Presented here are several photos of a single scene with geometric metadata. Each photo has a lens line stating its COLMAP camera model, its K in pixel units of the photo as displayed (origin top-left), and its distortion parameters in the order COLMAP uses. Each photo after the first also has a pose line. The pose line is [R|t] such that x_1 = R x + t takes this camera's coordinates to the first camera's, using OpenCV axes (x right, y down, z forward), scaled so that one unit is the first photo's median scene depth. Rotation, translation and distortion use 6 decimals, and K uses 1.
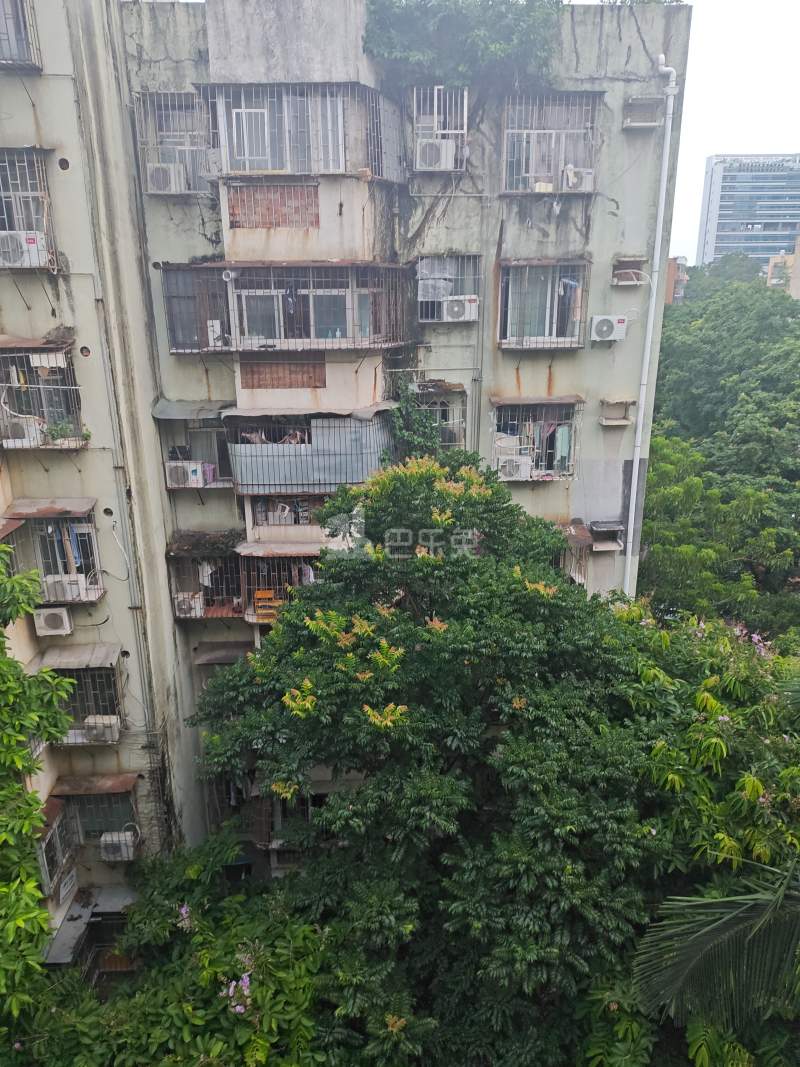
lens RADIAL K [[756.5, 0, 411.7], [0, 756.5, 537.9], [0, 0, 1]] dist [0.058869, -0.075199]
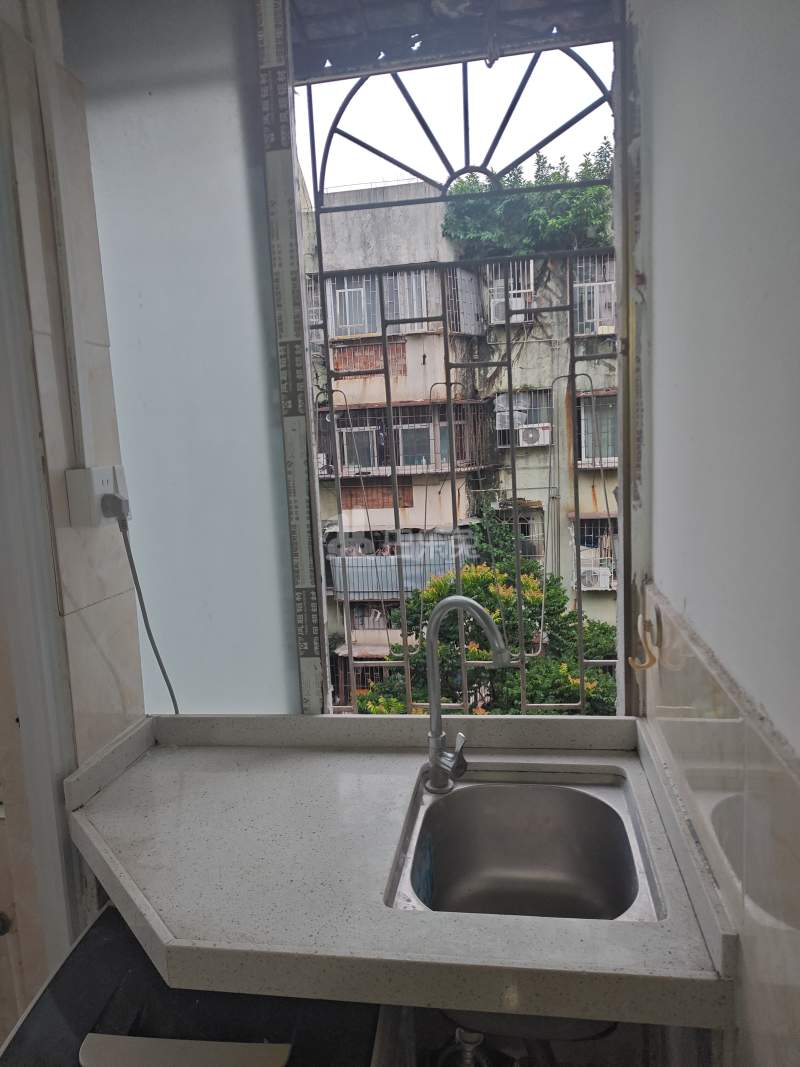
lens RADIAL K [[756.5, 0, 393.7], [0, 756.5, 528.6], [0, 0, 1]] dist [0.058869, -0.075199]
pose [[0.978225, -0.012833, -0.207150, 0.094711], [-0.022758, 0.985436, -0.168518, 0.026744], [0.206295, 0.169563, 0.963686, -0.096804]]
